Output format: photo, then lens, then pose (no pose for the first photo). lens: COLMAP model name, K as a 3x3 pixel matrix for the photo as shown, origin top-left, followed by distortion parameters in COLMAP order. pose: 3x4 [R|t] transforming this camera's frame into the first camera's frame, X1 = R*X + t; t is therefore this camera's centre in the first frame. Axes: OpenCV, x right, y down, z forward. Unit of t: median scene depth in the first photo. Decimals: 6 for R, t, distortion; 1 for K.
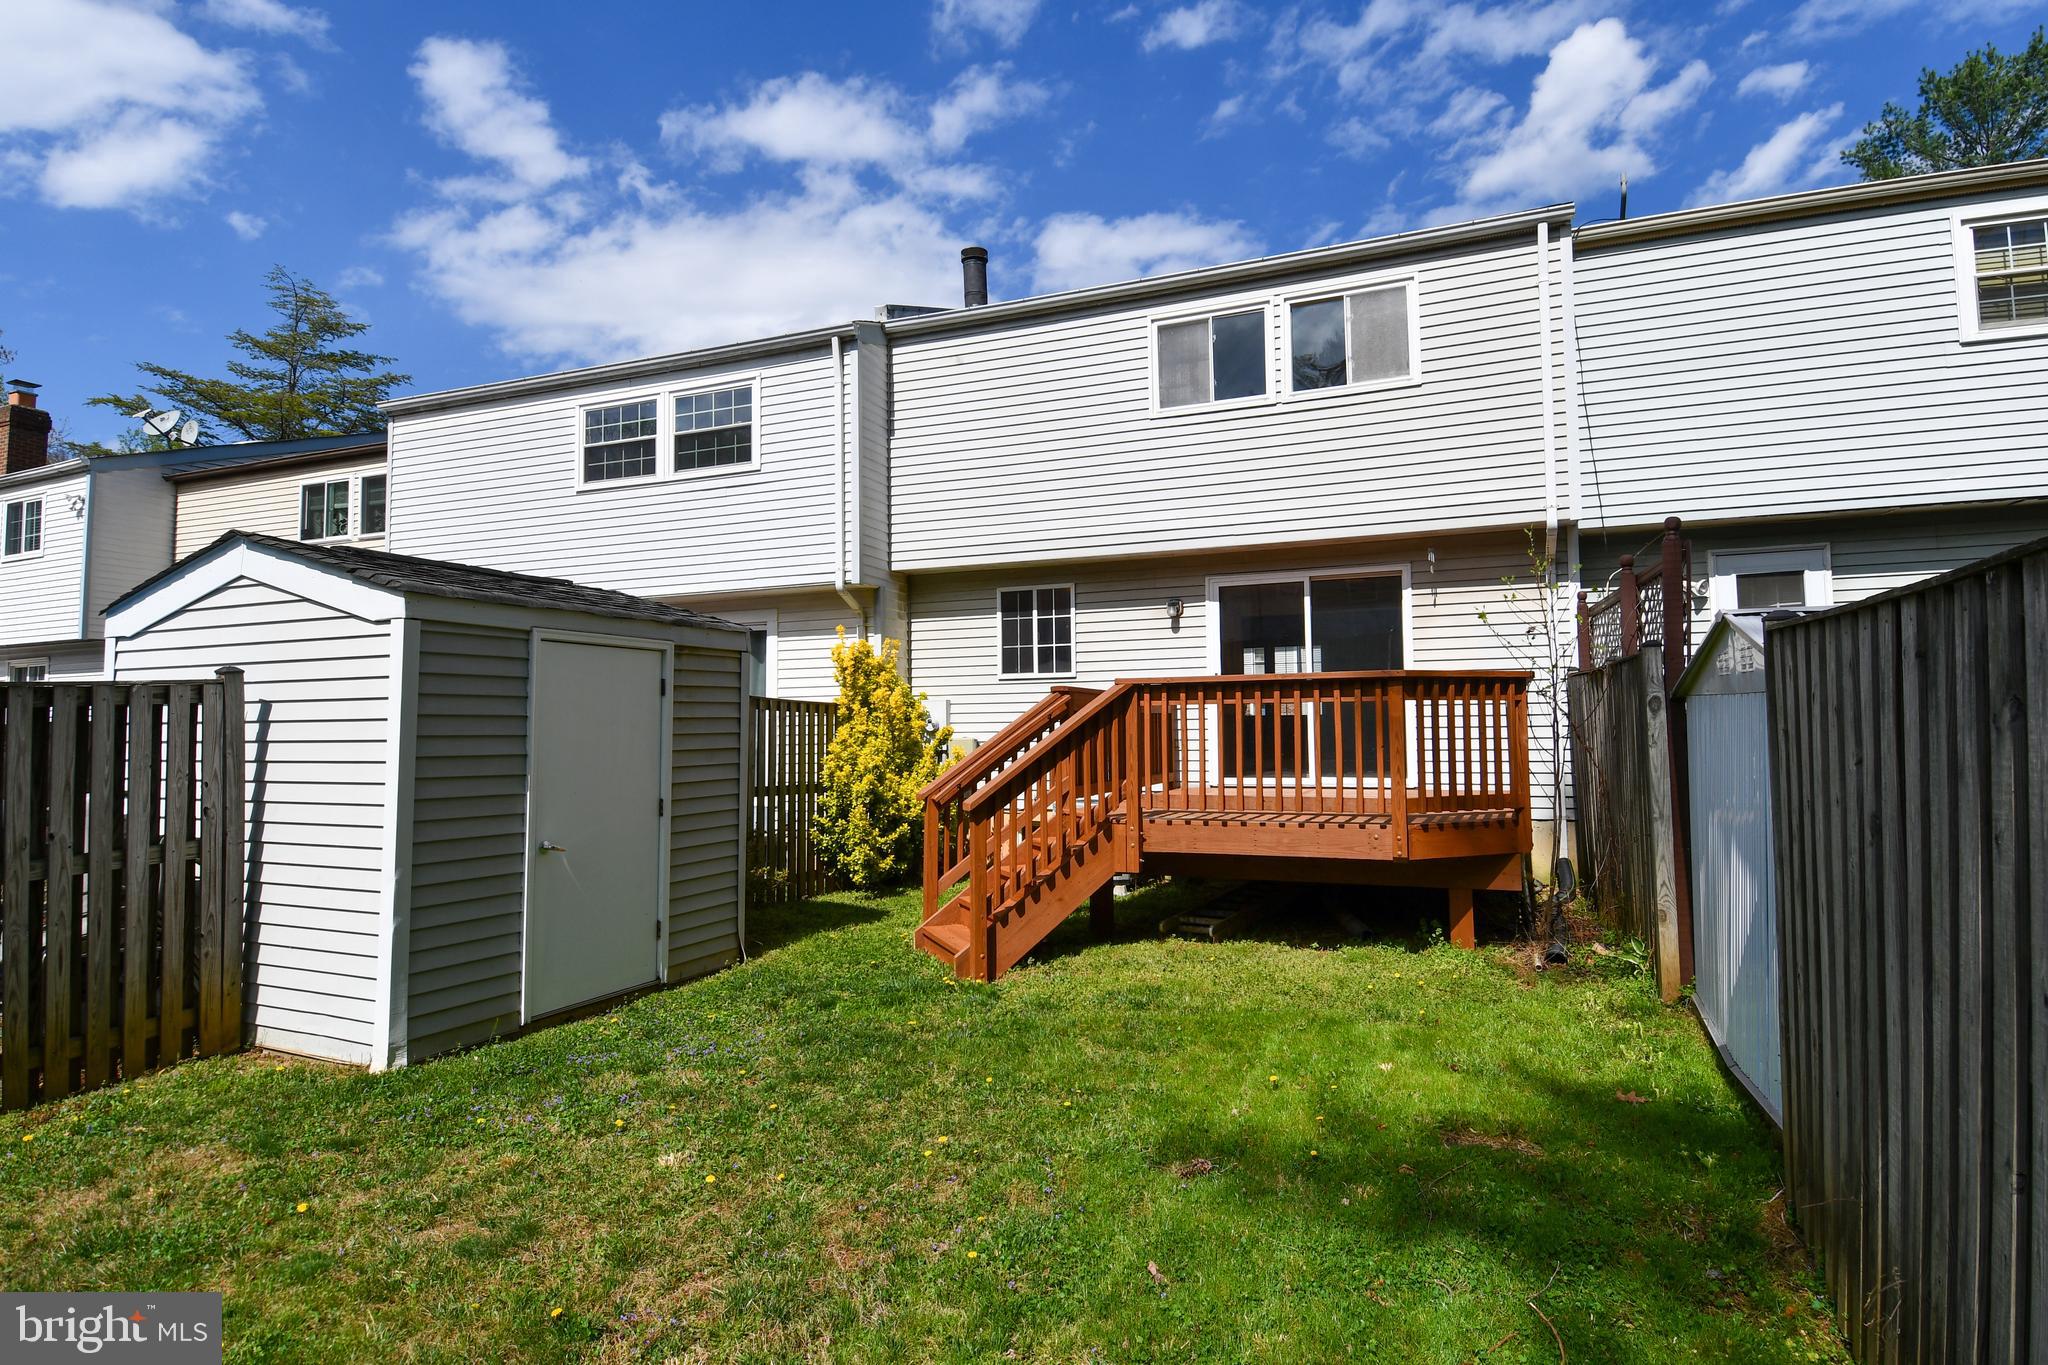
lens RADIAL K [[1118.7, 0, 1017.8], [0, 1118.7, 672.2], [0, 0, 1]] dist [0.031470, -0.024335]
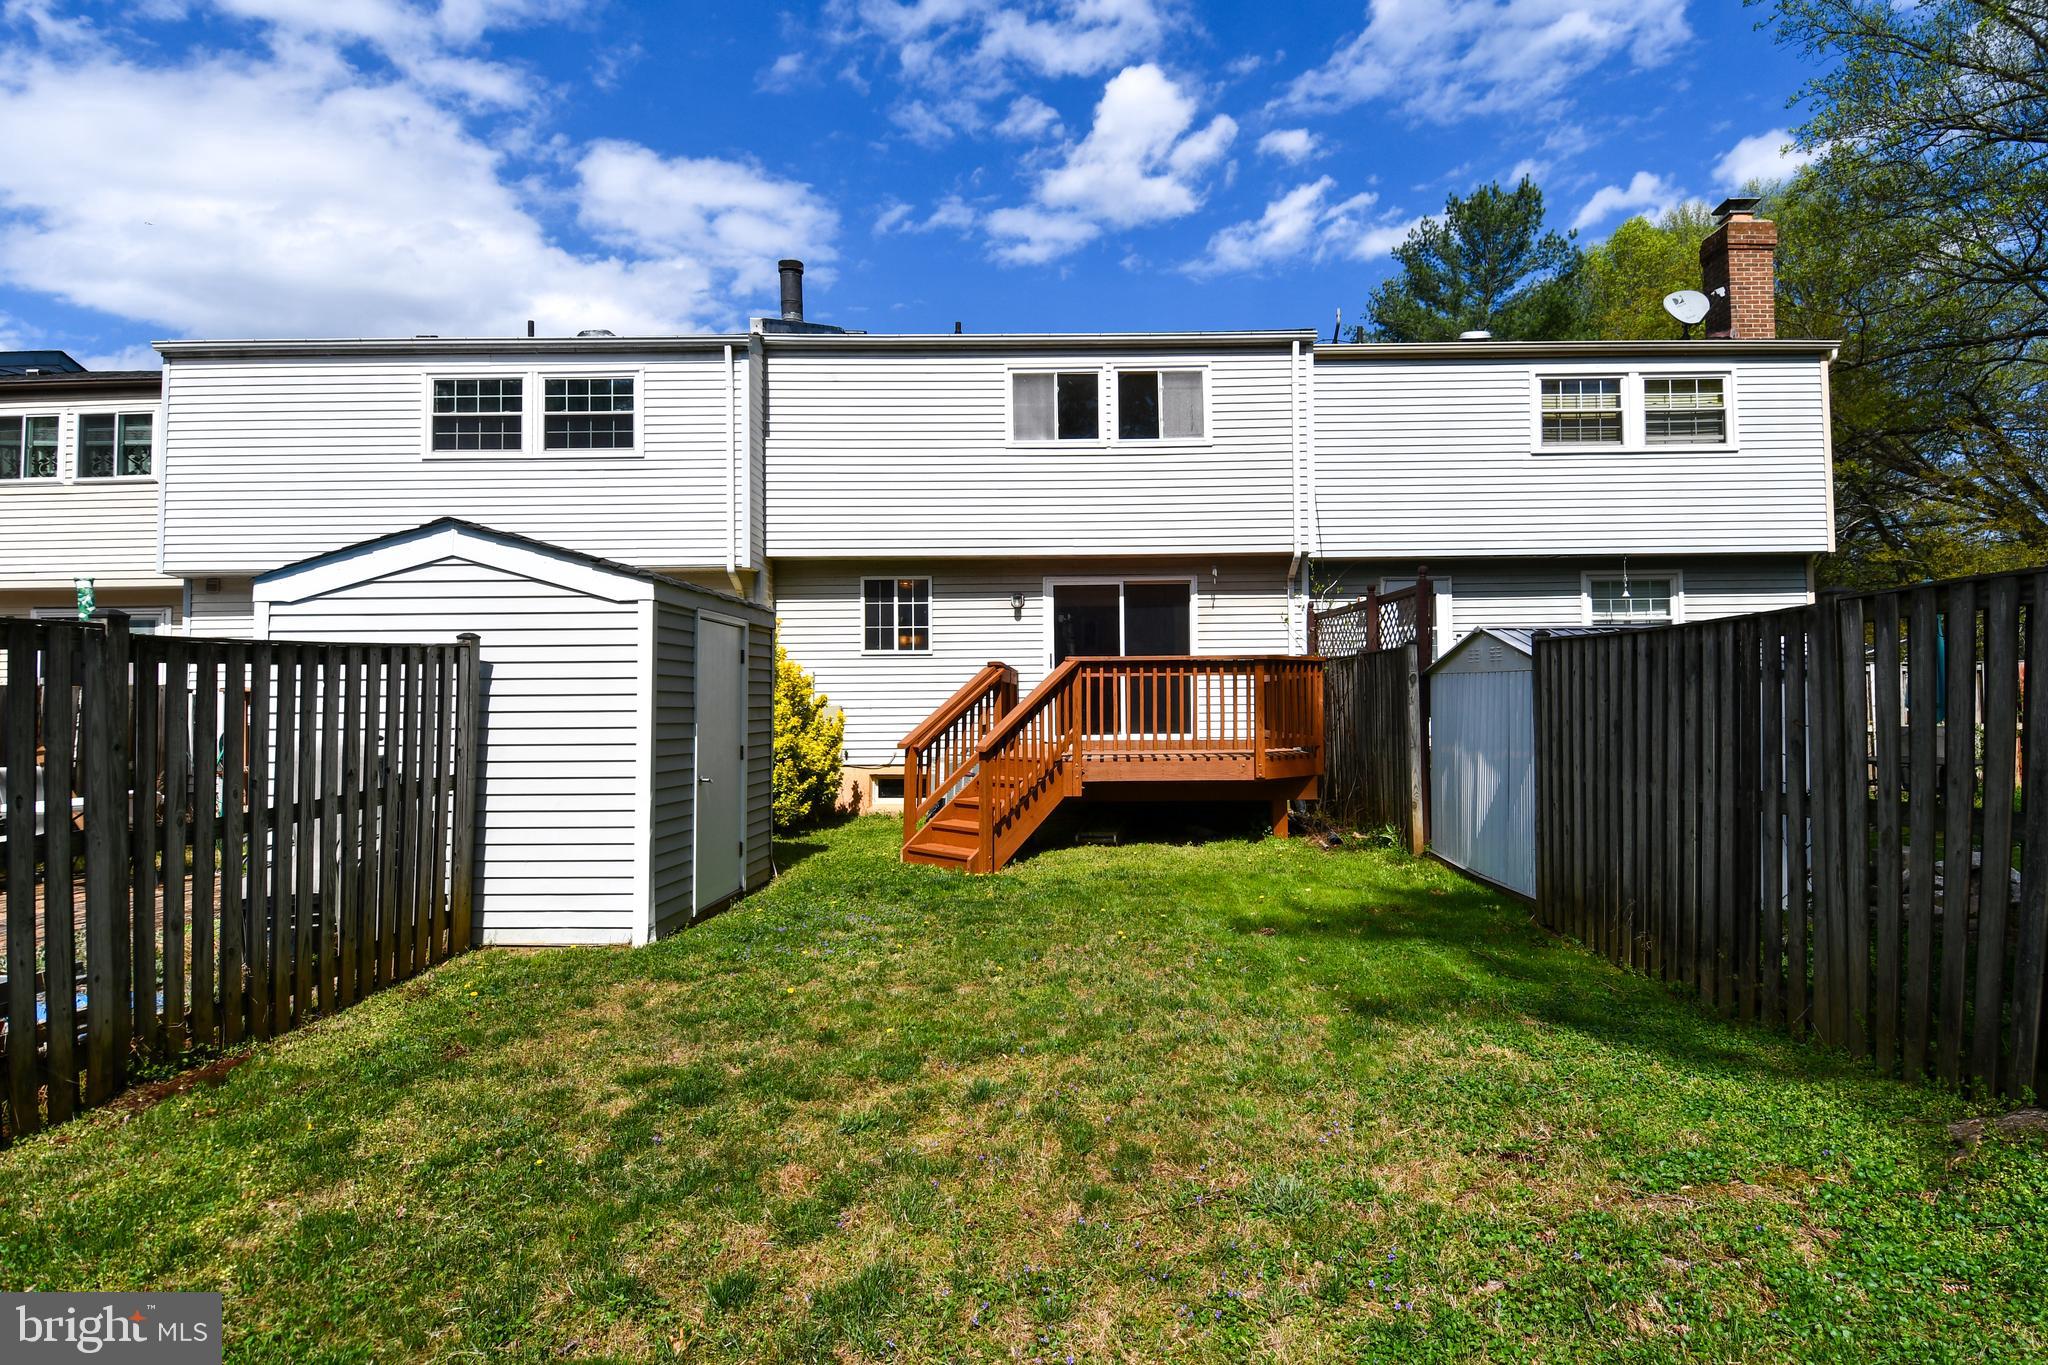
lens RADIAL K [[1143.5, 0, 1029.7], [0, 1143.5, 695.1], [0, 0, 1]] dist [-0.000750, -0.002544]
pose [[0.926257, 0.006924, 0.376829, -0.340332], [-0.021531, 0.999171, 0.034563, 0.003903], [-0.376277, -0.040127, 0.925638, -0.198163]]
